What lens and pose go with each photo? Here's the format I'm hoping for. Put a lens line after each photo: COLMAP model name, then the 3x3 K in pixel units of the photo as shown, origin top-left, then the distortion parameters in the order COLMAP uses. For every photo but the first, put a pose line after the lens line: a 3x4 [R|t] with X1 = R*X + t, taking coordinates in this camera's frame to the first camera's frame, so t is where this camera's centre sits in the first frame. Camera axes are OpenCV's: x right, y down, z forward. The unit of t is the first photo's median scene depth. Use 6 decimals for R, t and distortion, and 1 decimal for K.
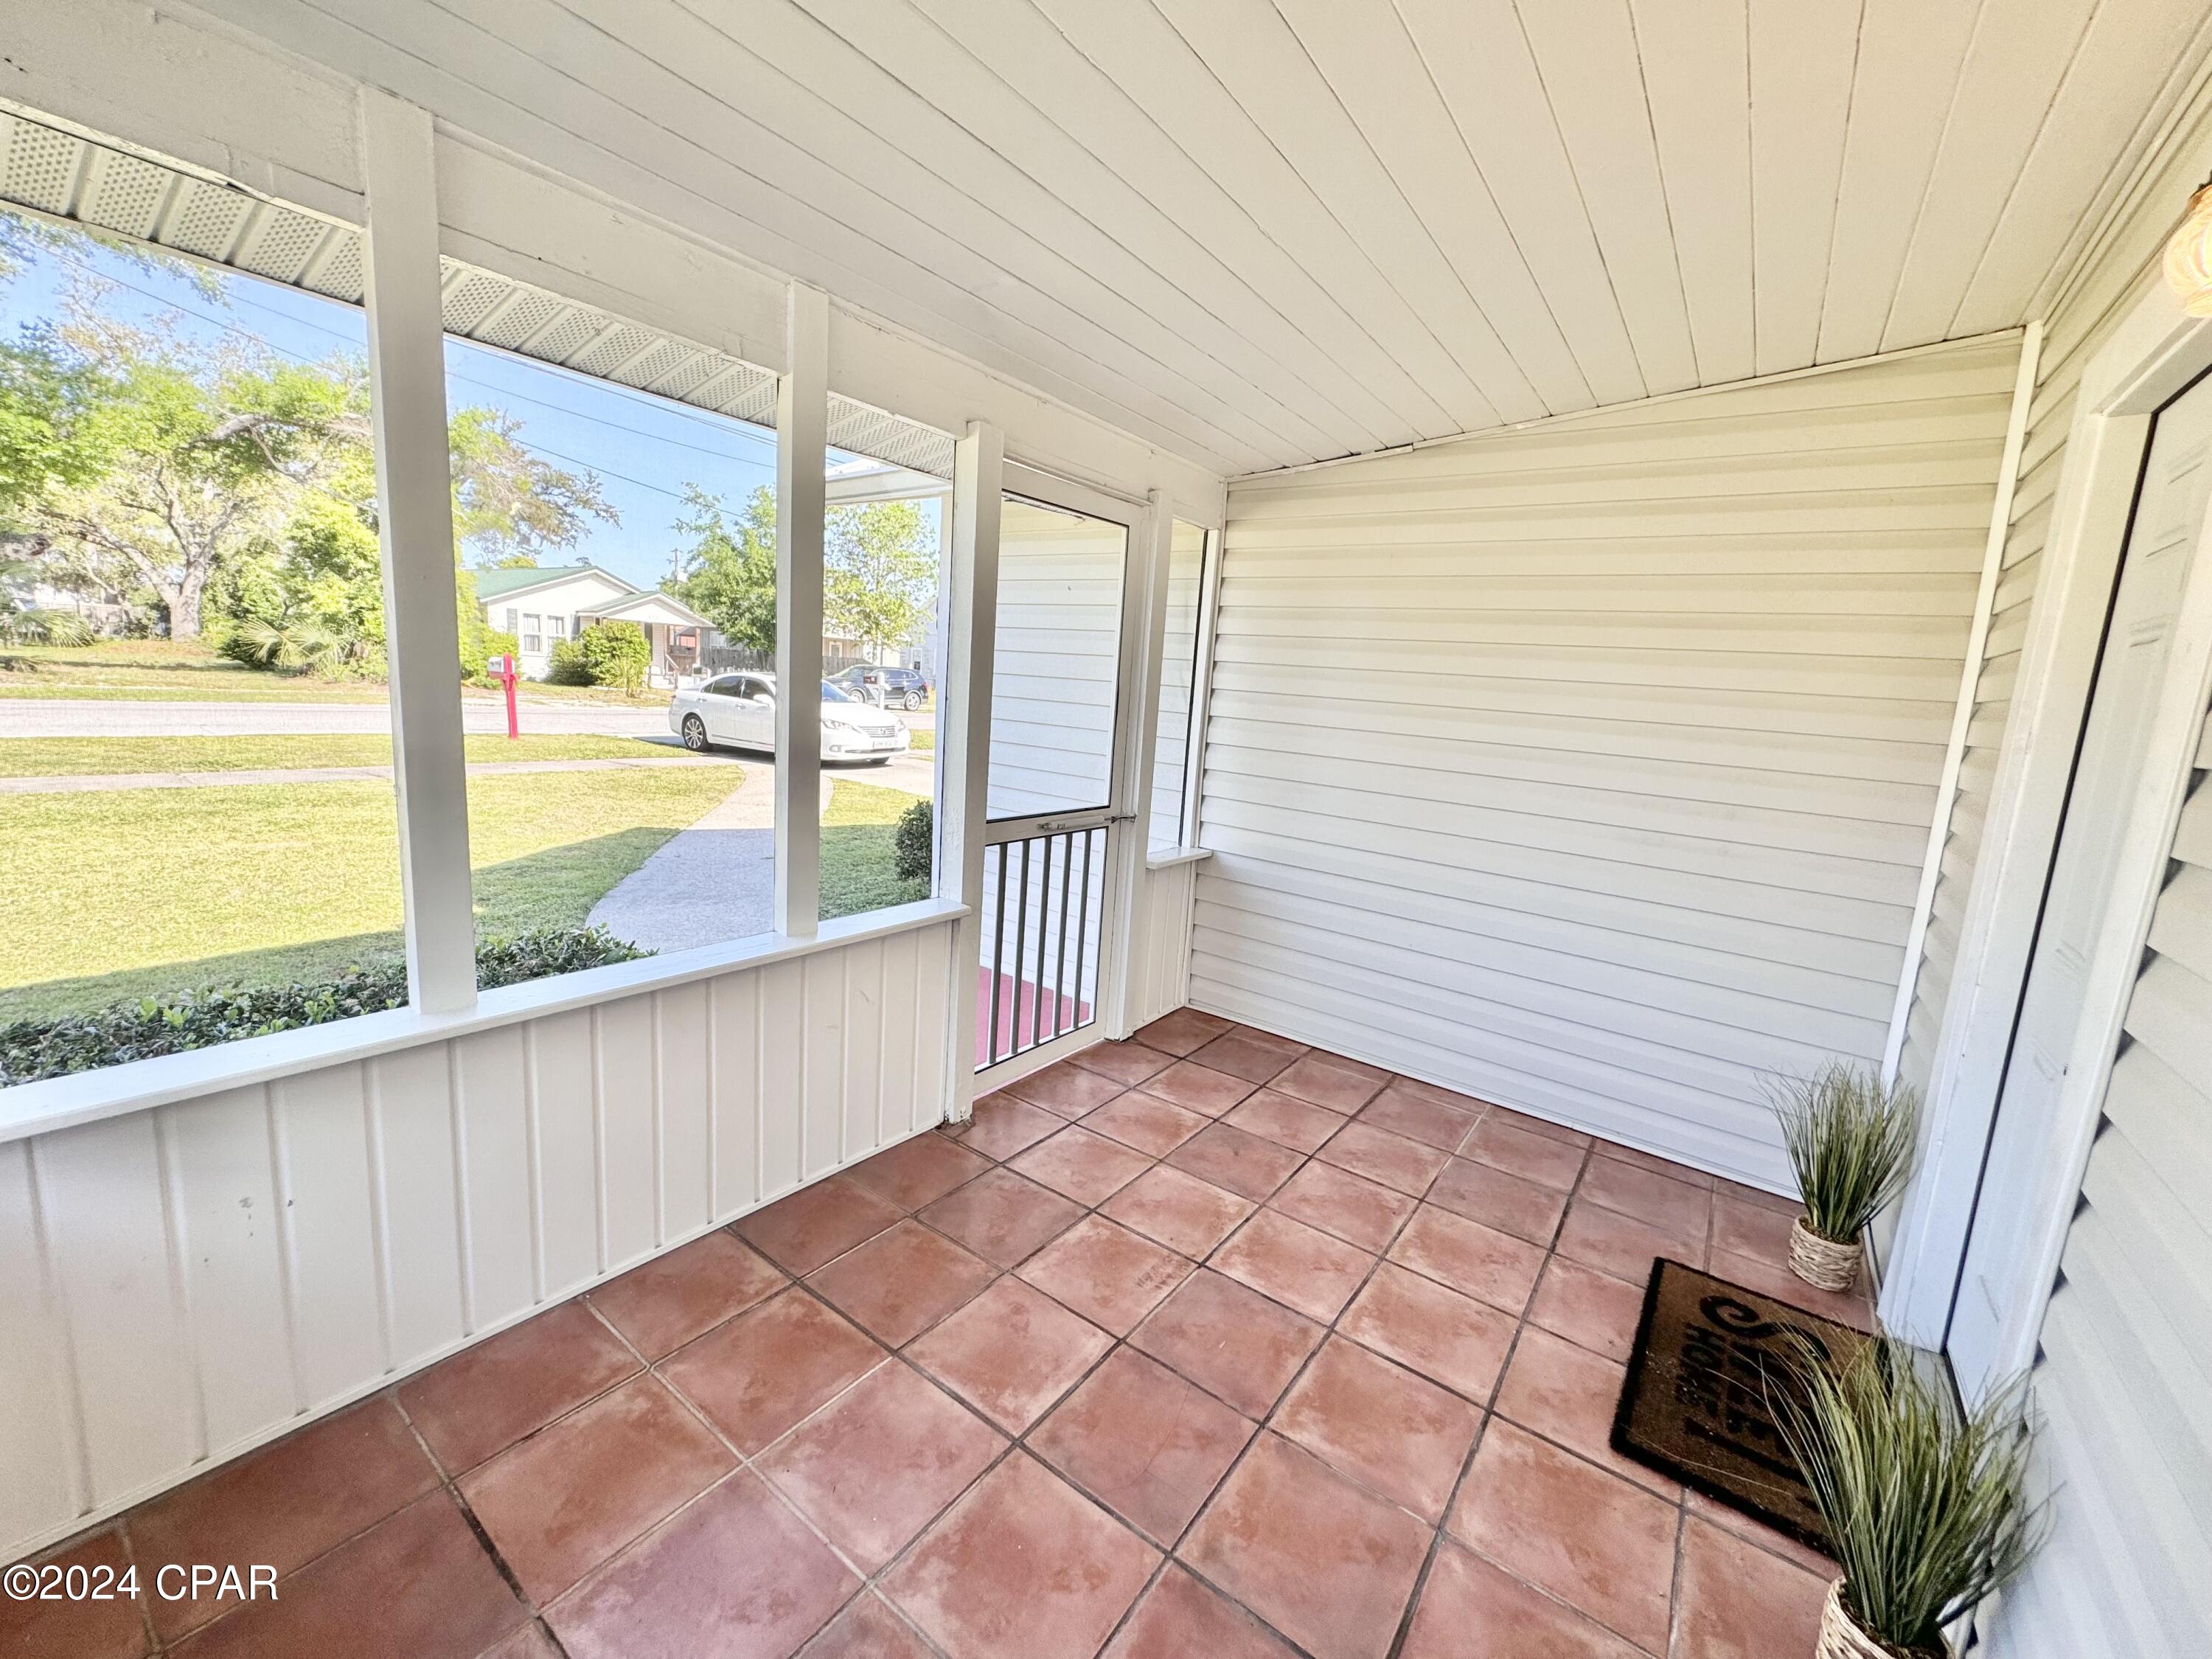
lens RADIAL K [[893.0, 0, 1106.0], [0, 893.0, 829.5], [0, 0, 1]] dist [0.000921, 0.000101]
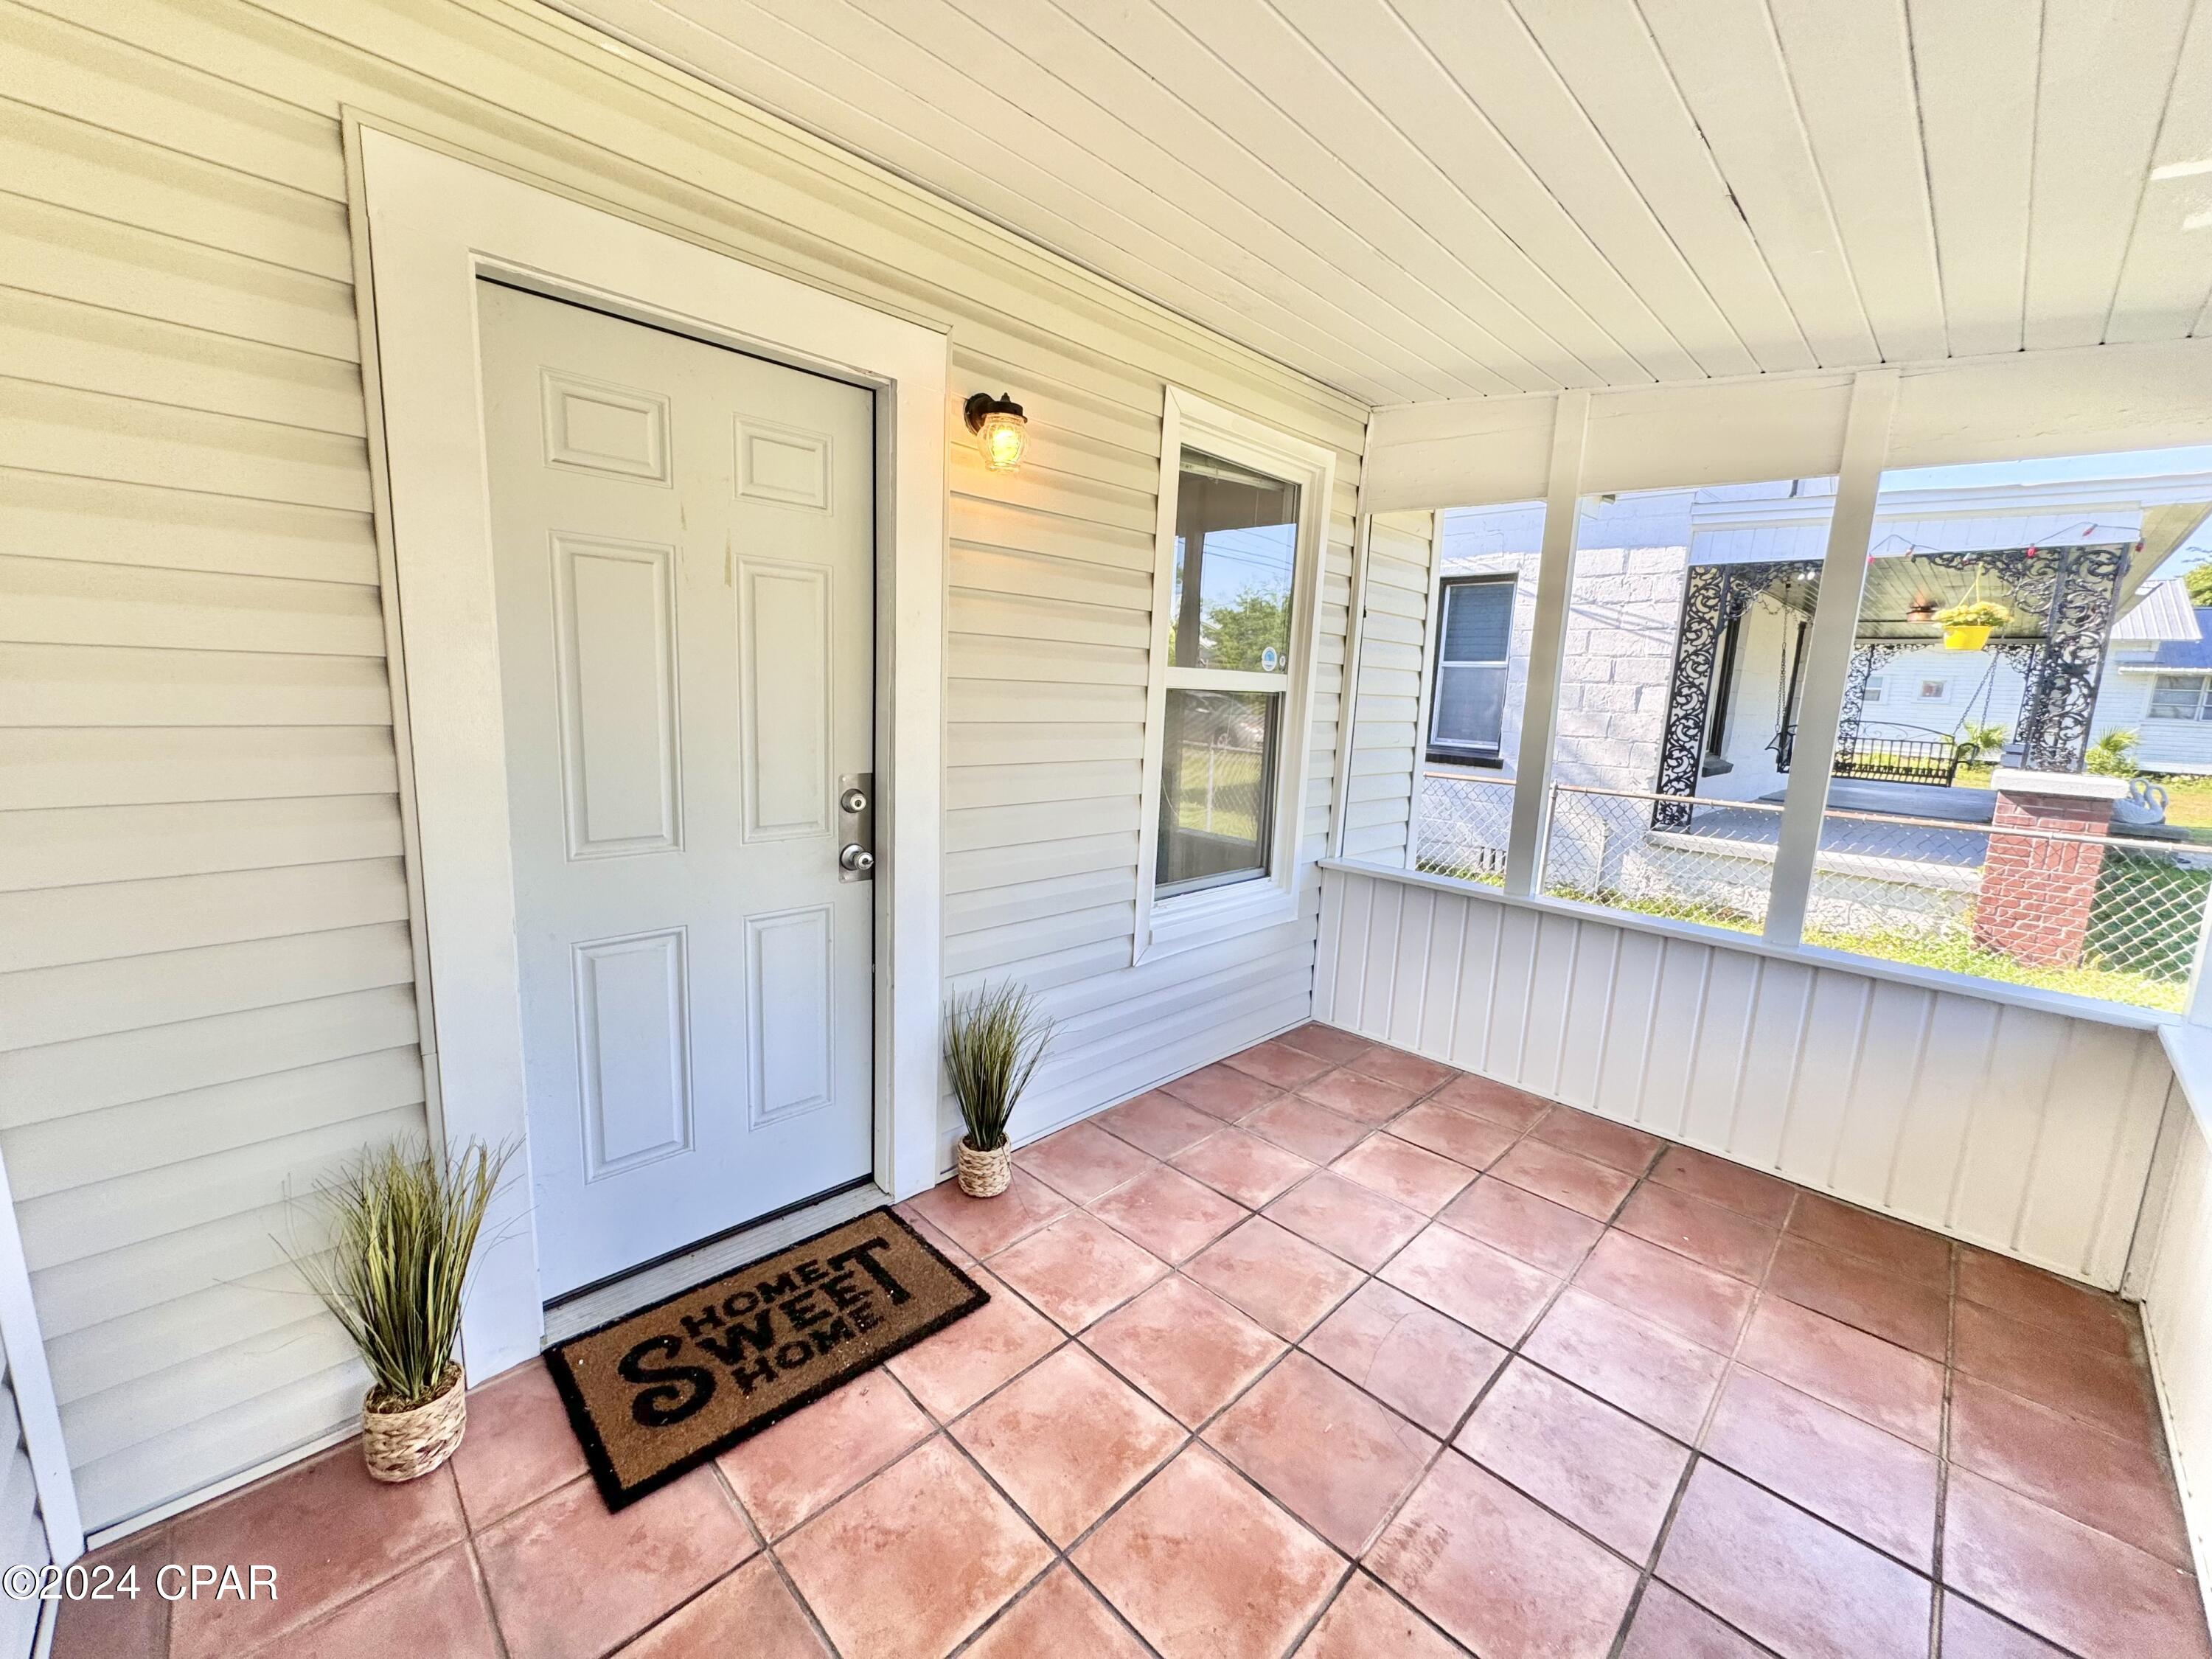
lens RADIAL K [[893.0, 0, 1106.0], [0, 893.0, 829.5], [0, 0, 1]] dist [0.000921, 0.000101]
pose [[-0.983786, -0.131391, 0.122075, 0.312214], [-0.084441, 0.939829, 0.331046, -0.250553], [-0.158226, 0.315370, -0.935685, 1.648825]]
